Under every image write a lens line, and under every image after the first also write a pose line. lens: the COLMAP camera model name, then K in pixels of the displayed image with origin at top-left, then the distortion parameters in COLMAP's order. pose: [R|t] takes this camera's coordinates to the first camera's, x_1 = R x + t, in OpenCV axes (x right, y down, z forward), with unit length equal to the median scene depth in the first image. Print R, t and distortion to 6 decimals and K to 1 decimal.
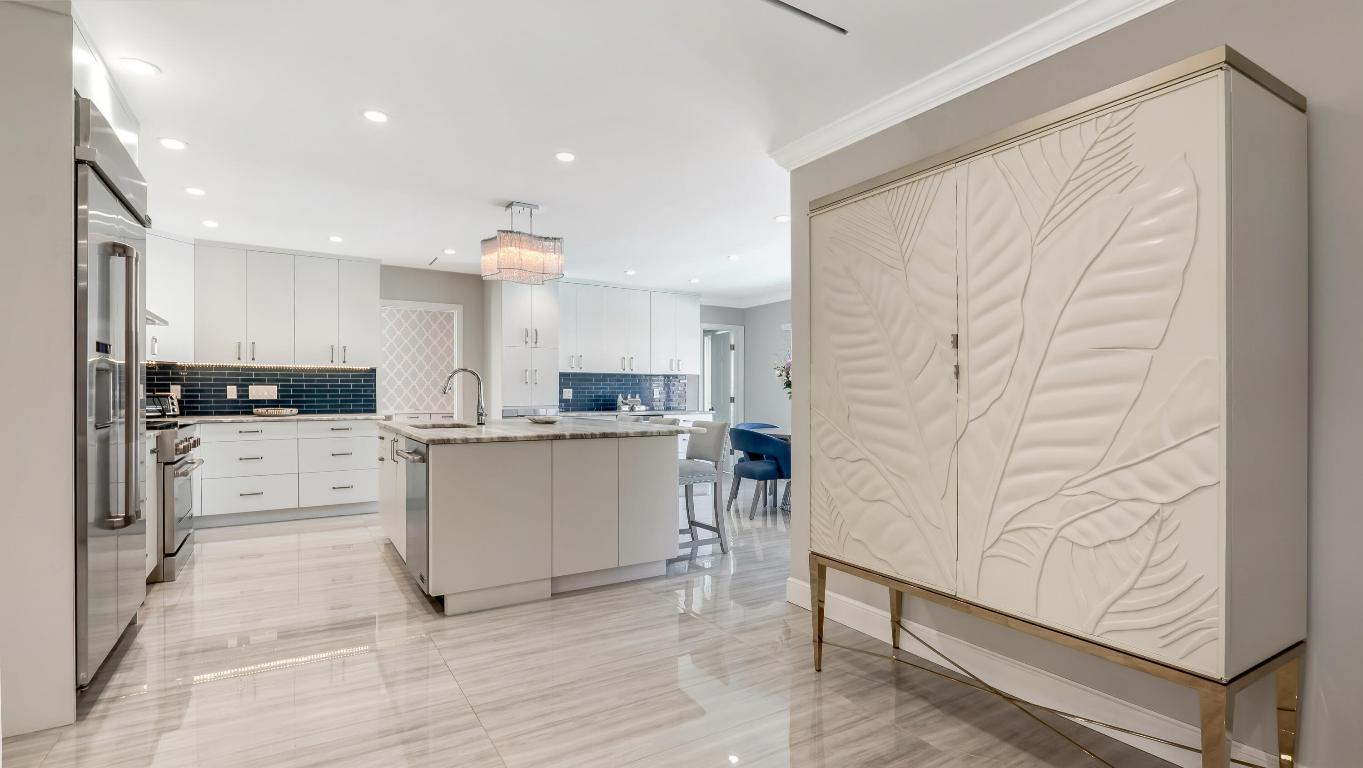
lens RADIAL K [[627.7, 0, 681.5], [0, 627.7, 384.0], [0, 0, 1]] dist [-0.000222, -0.000244]
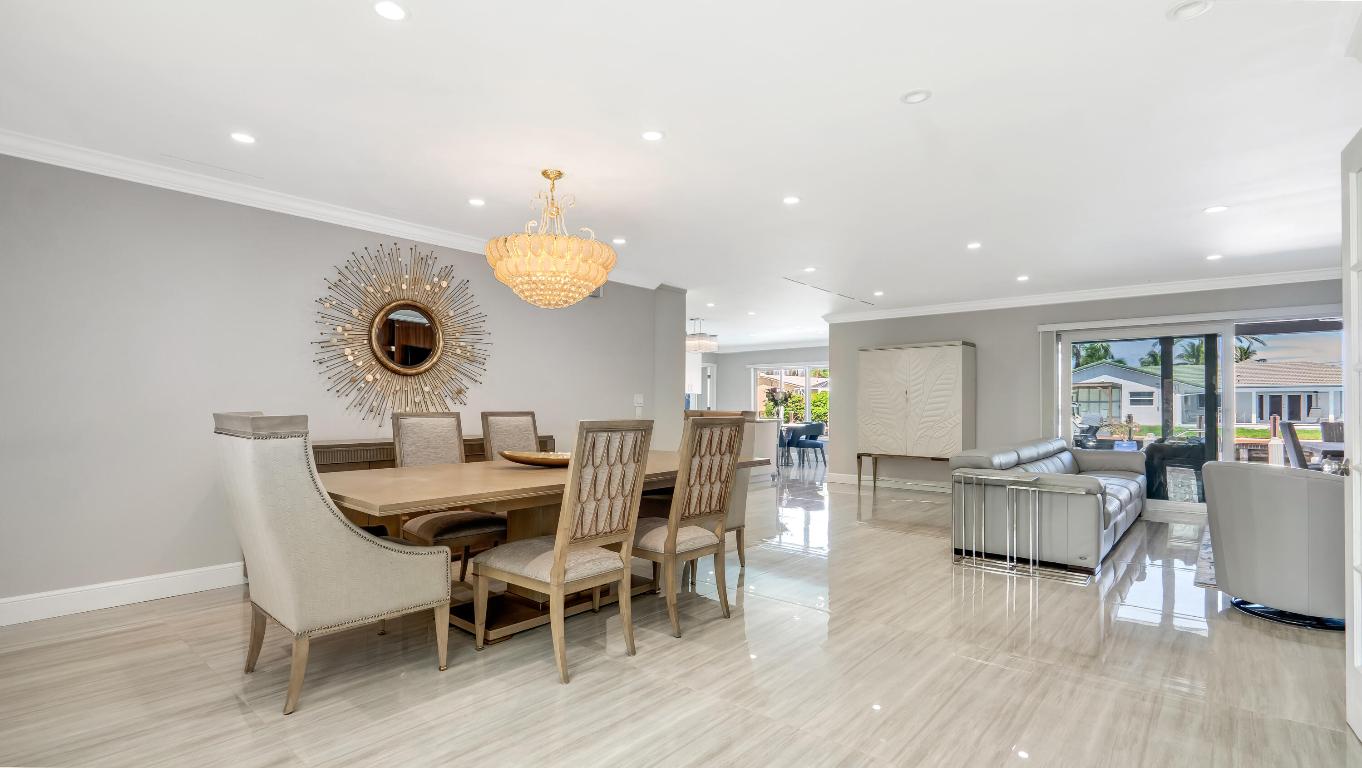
lens RADIAL K [[627.3, 0, 681.0], [0, 627.3, 384.0], [0, 0, 1]] dist [-0.000222, -0.000244]
pose [[0.956375, 0.021288, 0.291367, -2.043357], [-0.015419, 0.999630, -0.022425, -0.008691], [-0.291736, 0.016954, 0.956349, -2.336990]]
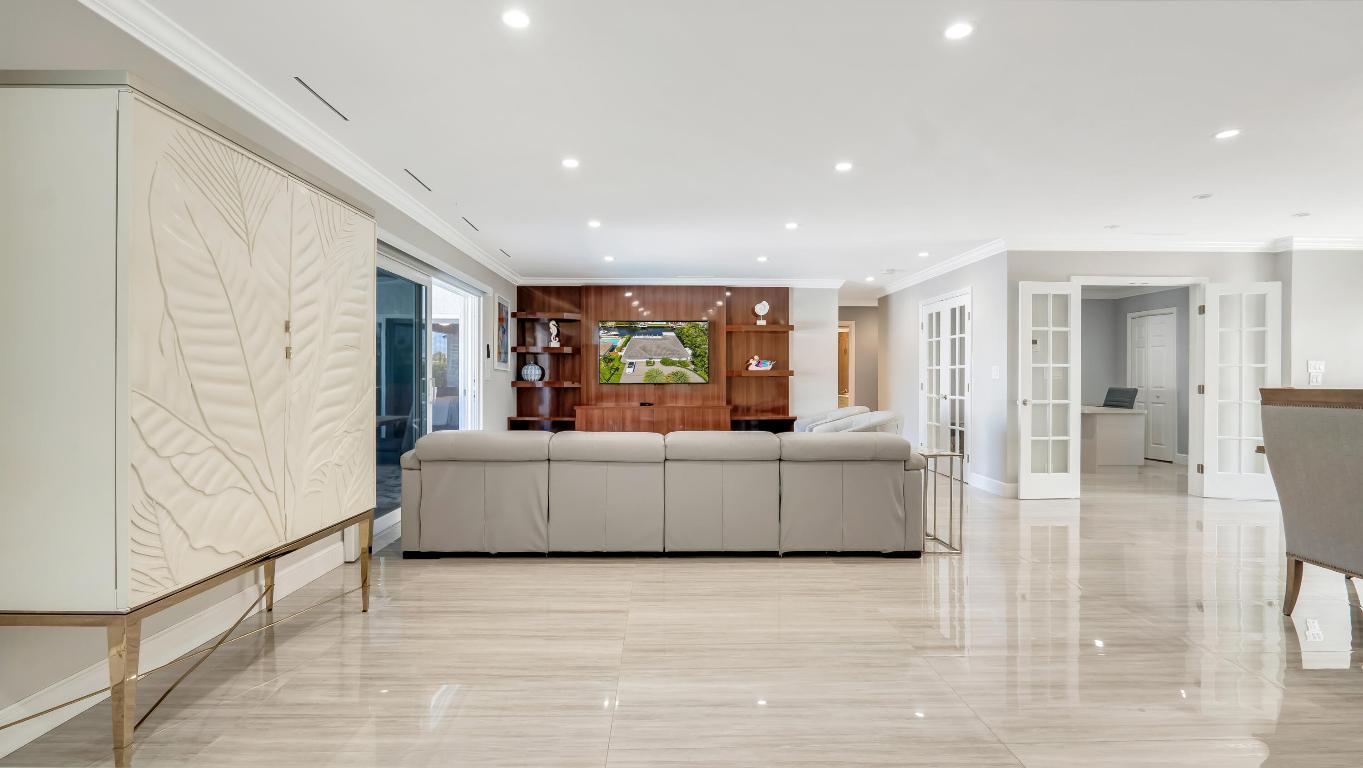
lens RADIAL K [[627.7, 0, 681.5], [0, 627.7, 384.0], [0, 0, 1]] dist [-0.000222, -0.000244]
pose [[-0.858600, -0.006741, 0.512603, -0.766180], [-0.010688, 0.999932, -0.004753, 0.035324], [-0.512535, -0.009559, -0.858613, 1.569171]]
